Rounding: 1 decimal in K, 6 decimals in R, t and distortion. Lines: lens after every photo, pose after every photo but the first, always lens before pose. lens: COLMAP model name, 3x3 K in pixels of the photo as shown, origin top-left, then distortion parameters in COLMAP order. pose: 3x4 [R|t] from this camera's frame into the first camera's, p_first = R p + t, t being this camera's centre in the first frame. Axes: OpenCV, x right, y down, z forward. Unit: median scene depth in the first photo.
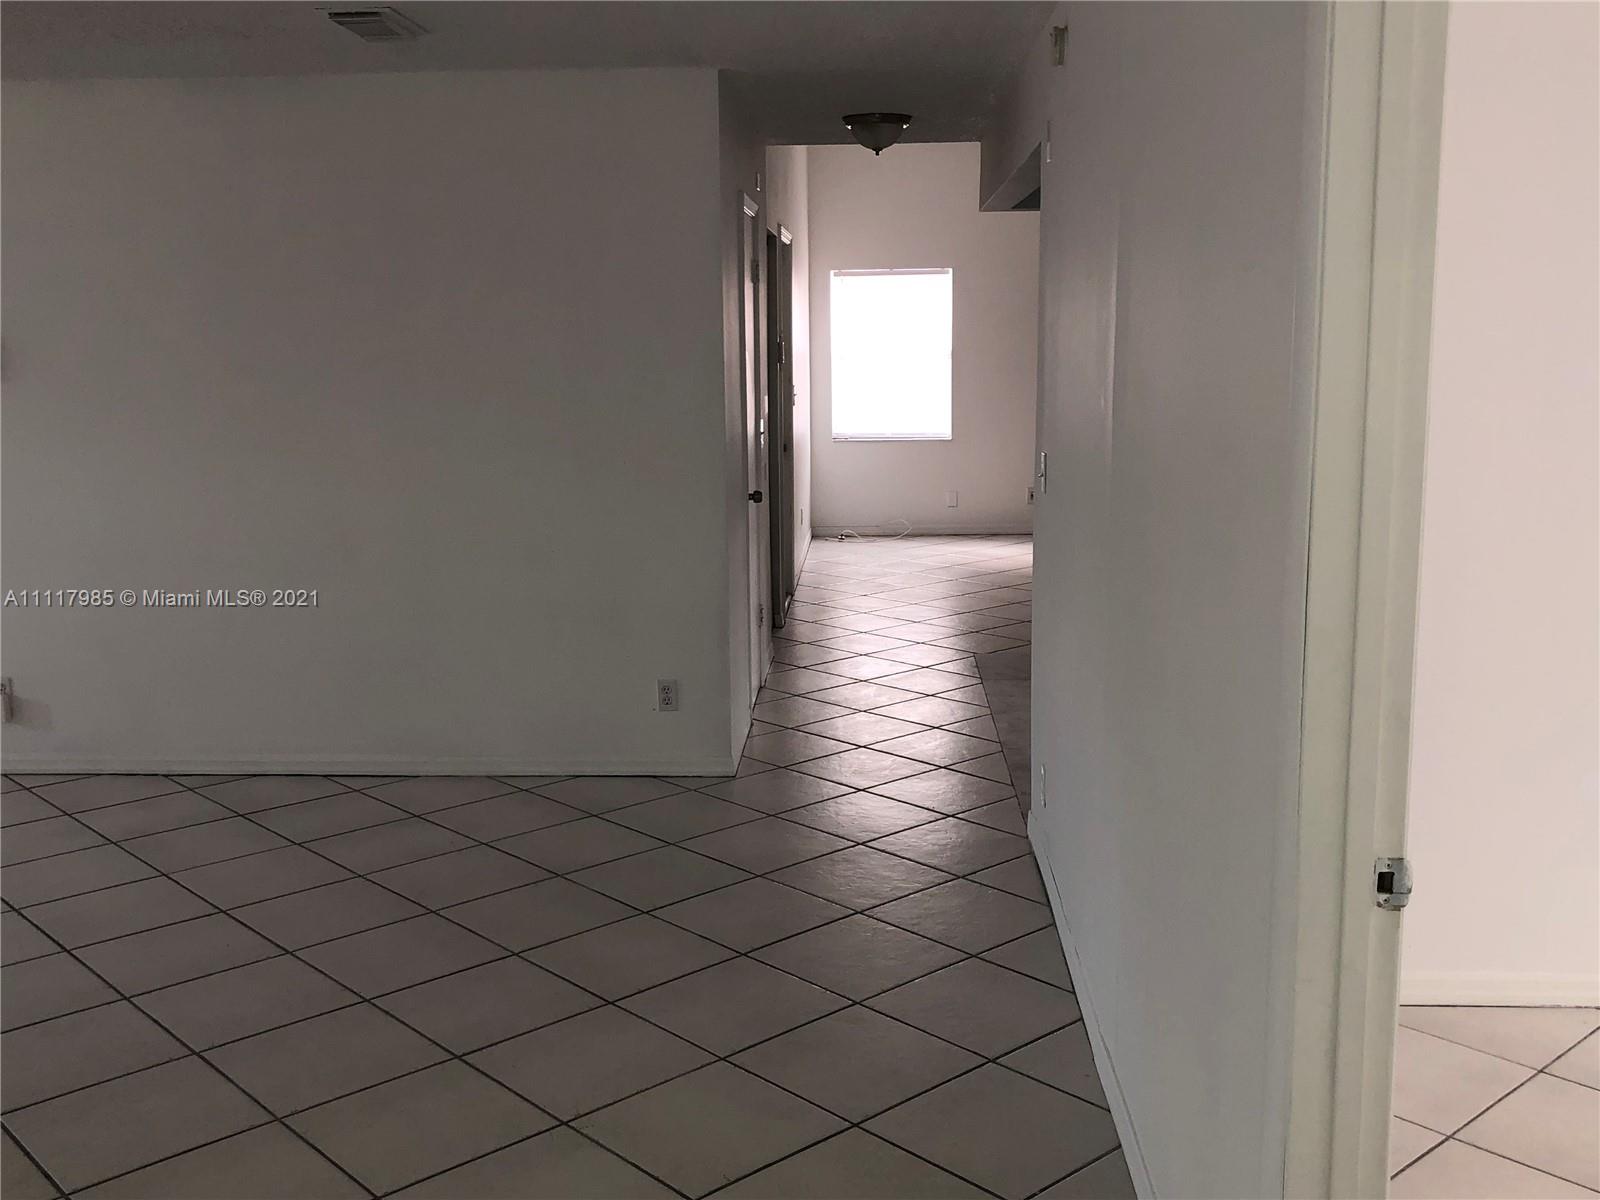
lens RADIAL K [[1592.1, 0, 800.0], [0, 1592.1, 600.0], [0, 0, 1]] dist [0.003120, -0.013353]
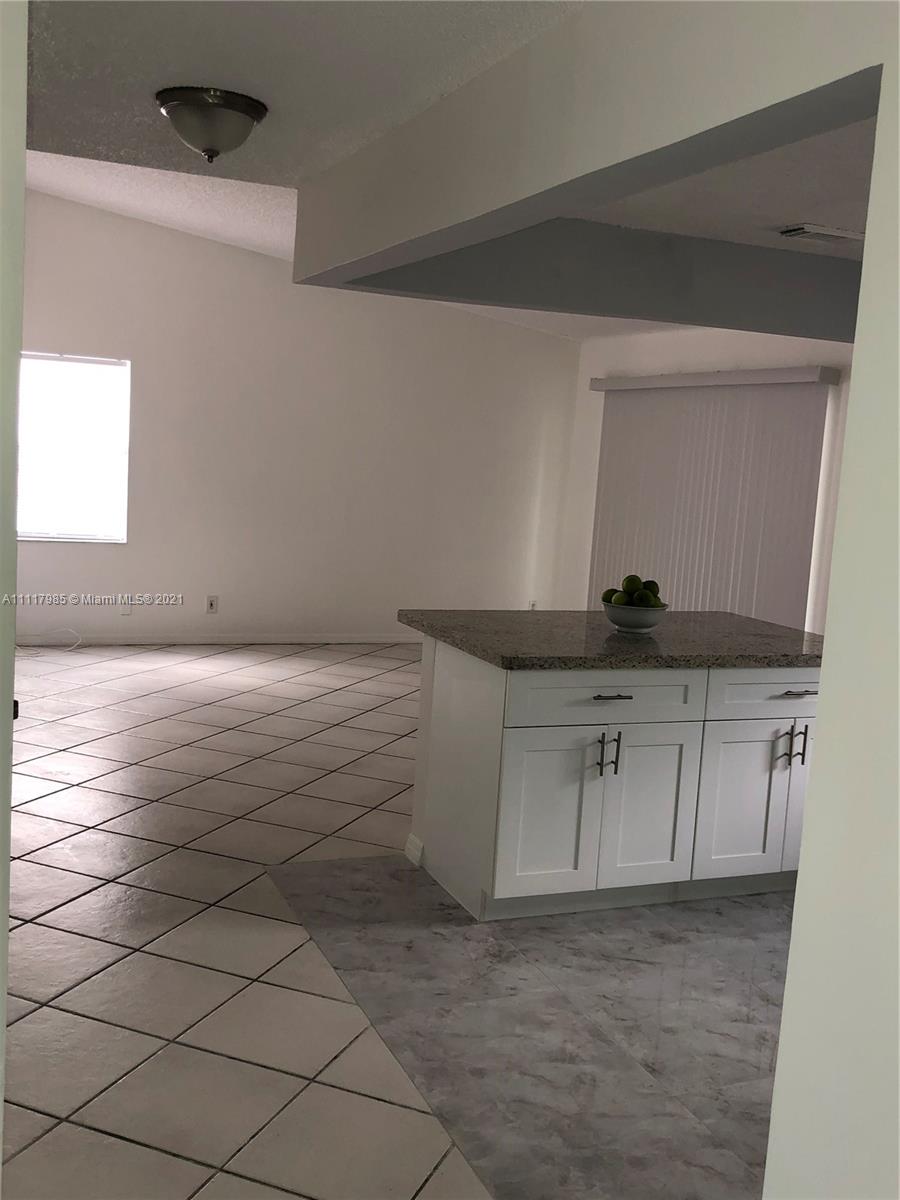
lens RADIAL K [[1194.1, 0, 450.0], [0, 1194.1, 600.0], [0, 0, 1]] dist [0.003120, -0.013353]
pose [[0.902117, 0.007973, 0.431417, -0.035772], [0.001373, 0.999771, -0.021347, -0.052934], [-0.431488, 0.019850, 0.901900, 0.290658]]
